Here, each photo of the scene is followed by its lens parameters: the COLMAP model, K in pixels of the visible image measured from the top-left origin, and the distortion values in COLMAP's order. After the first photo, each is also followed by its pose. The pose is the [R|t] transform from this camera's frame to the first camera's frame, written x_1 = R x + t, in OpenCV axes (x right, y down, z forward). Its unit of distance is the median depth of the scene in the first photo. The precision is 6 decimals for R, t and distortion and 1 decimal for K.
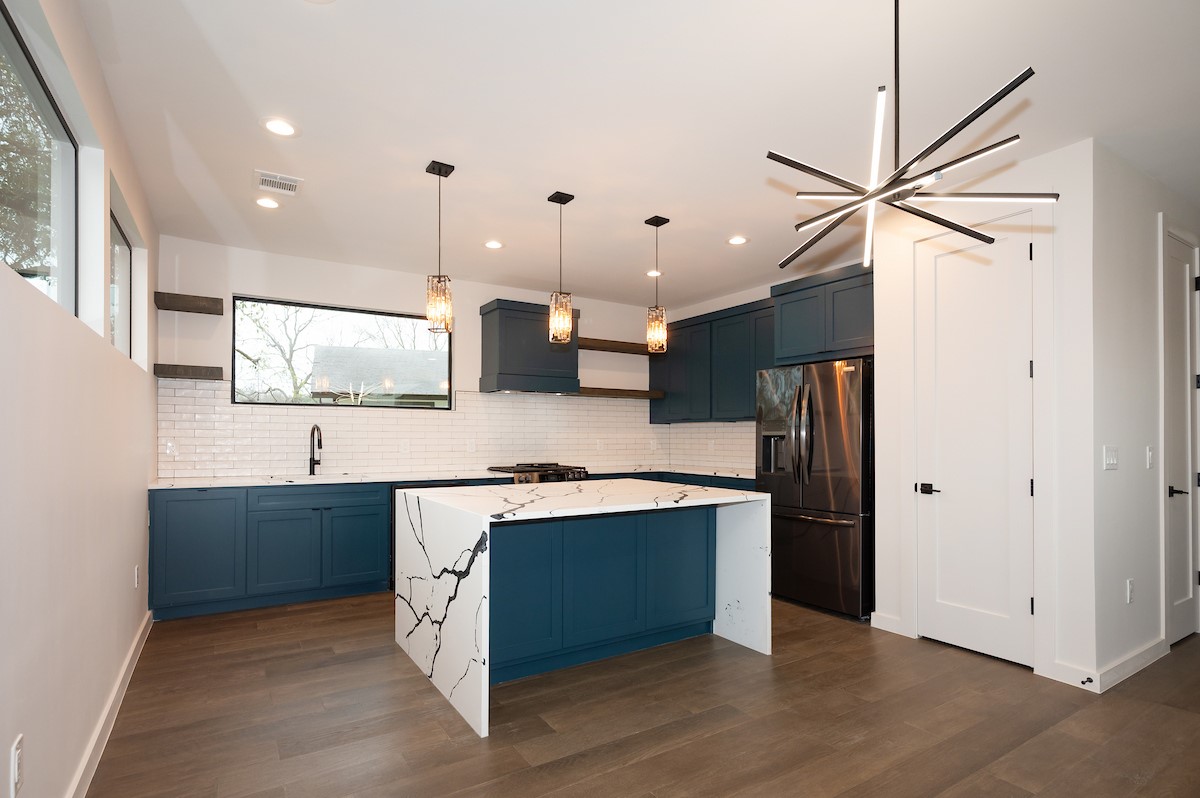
lens RADIAL K [[604.6, 0, 634.0], [0, 604.6, 434.6], [0, 0, 1]] dist [-0.000963, -0.000165]
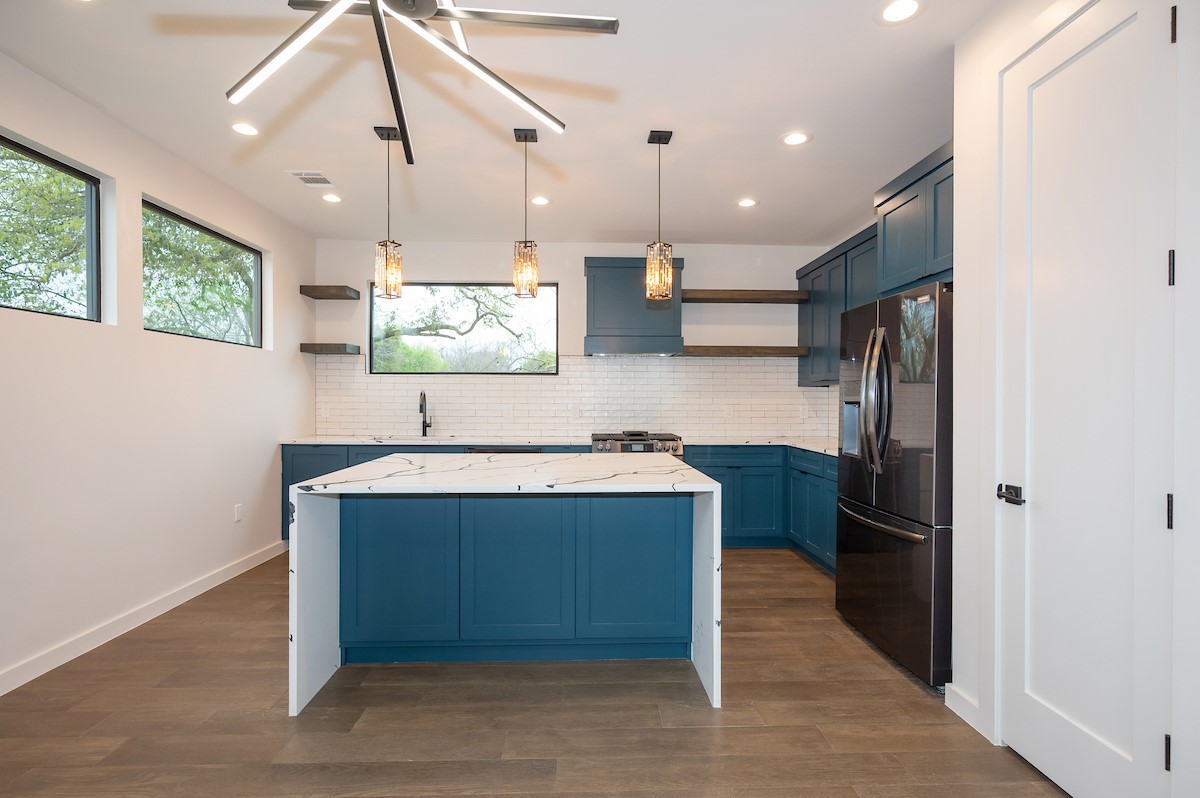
lens RADIAL K [[608.7, 0, 696.9], [0, 608.7, 404.8], [0, 0, 1]] dist [-0.000411, 0.000234]
pose [[0.849720, 0.005075, -0.527209, 0.452491], [0.000932, 0.999938, 0.011127, -0.003006], [0.527233, -0.009946, 0.849663, 0.291596]]
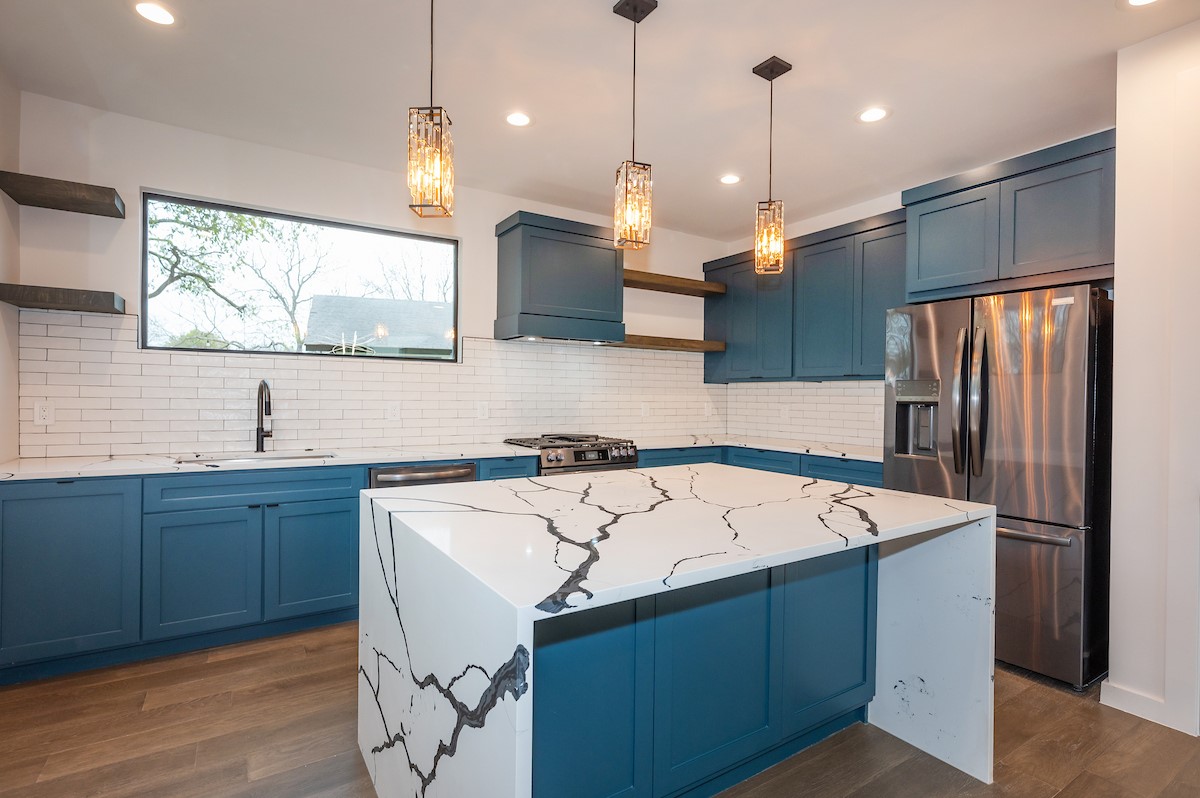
lens RADIAL K [[546.5, 0, 600.0], [0, 546.5, 399.0], [0, 0, 1]] dist [0.001974, 0.000270]
pose [[0.998846, 0.009967, -0.046973, -0.100423], [-0.009415, 0.999884, 0.011973, -0.005800], [0.047087, -0.011517, 0.998824, 0.357537]]
